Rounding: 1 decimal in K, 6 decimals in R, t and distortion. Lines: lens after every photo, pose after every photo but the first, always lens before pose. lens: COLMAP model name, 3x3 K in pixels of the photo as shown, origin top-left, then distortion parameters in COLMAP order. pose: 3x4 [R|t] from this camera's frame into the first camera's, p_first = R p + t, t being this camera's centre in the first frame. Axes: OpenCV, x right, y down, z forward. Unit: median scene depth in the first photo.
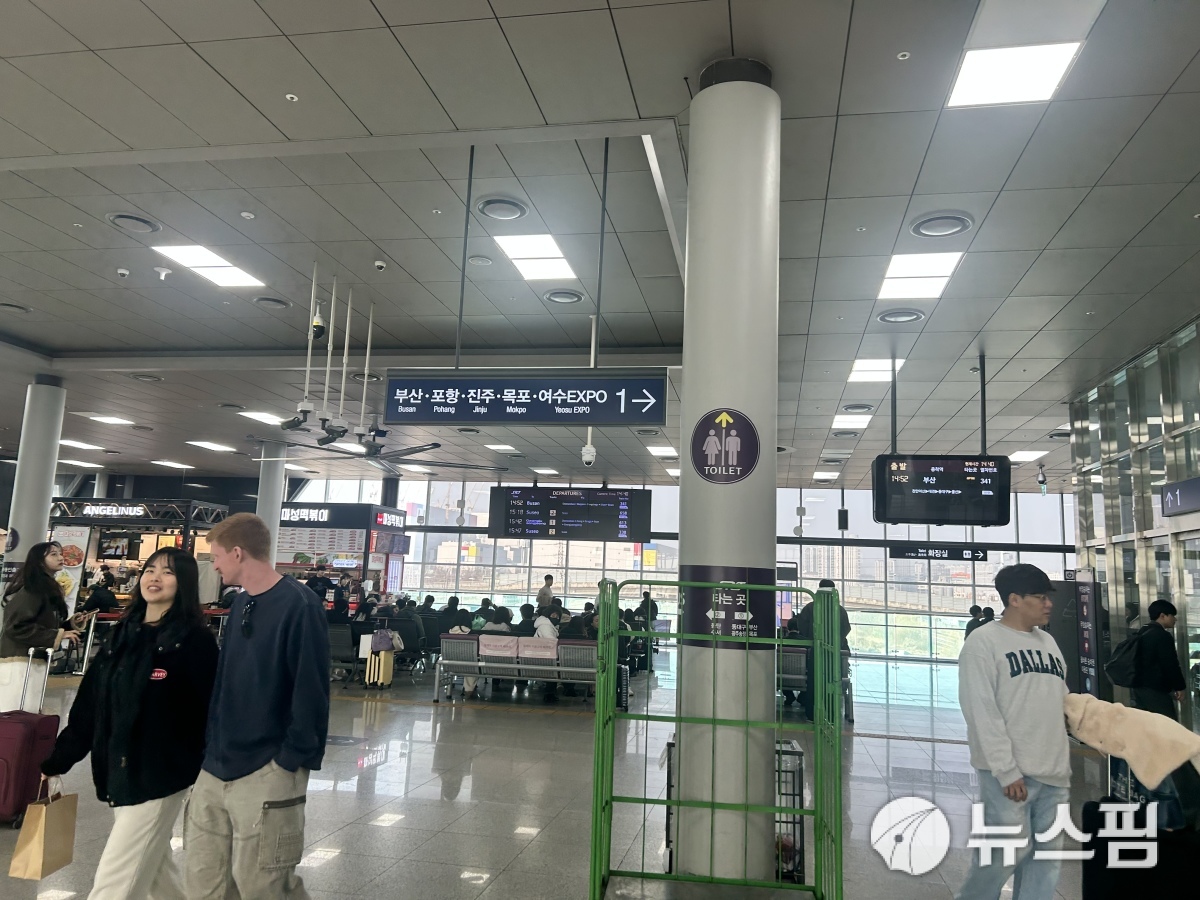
lens RADIAL K [[926.9, 0, 601.2], [0, 926.9, 441.4], [0, 0, 1]] dist [0.058560, -0.076308]
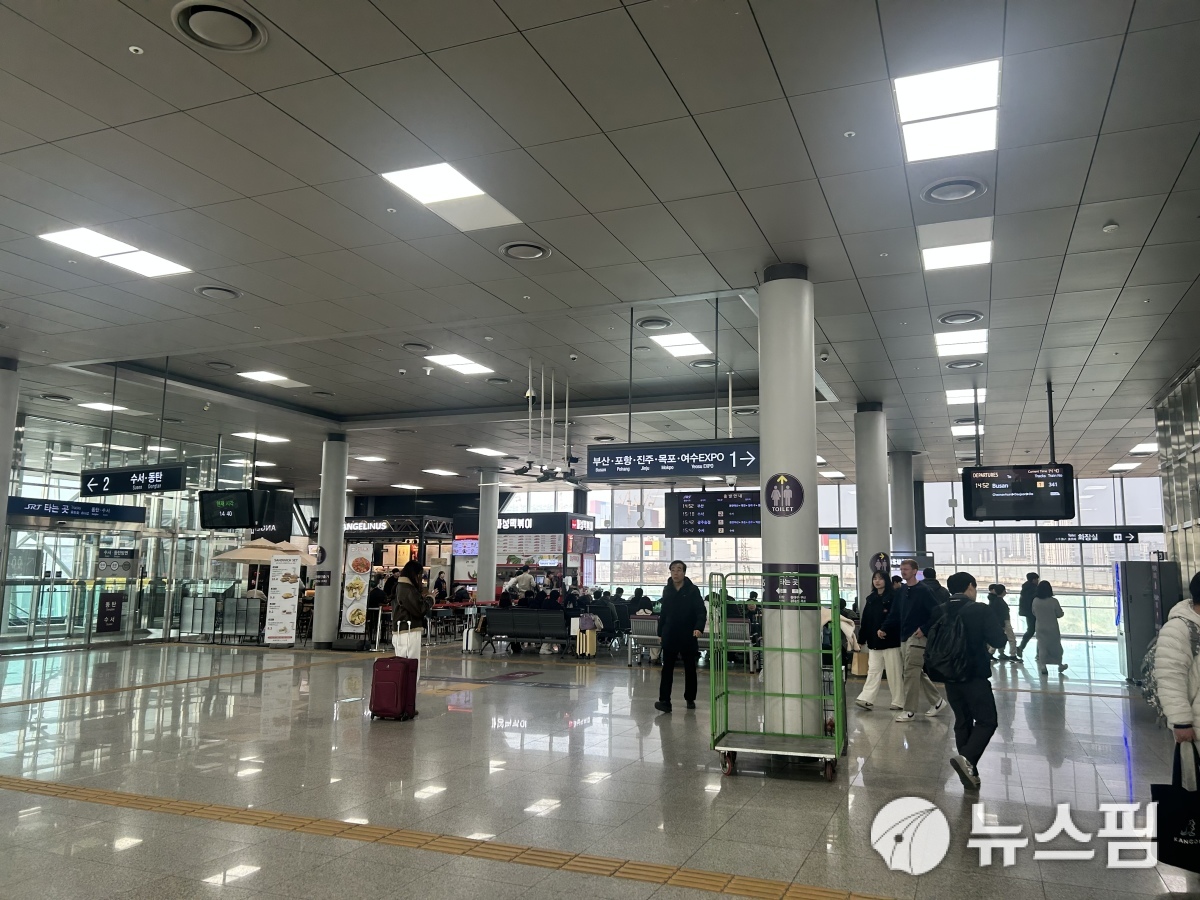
lens RADIAL K [[926.9, 0, 590.9], [0, 926.9, 451.5], [0, 0, 1]] dist [0.058560, -0.076308]
pose [[0.977986, -0.055393, -0.201185, 0.044883], [0.058994, 0.998187, 0.011944, -0.039342], [0.200159, -0.023549, 0.979480, -0.259703]]
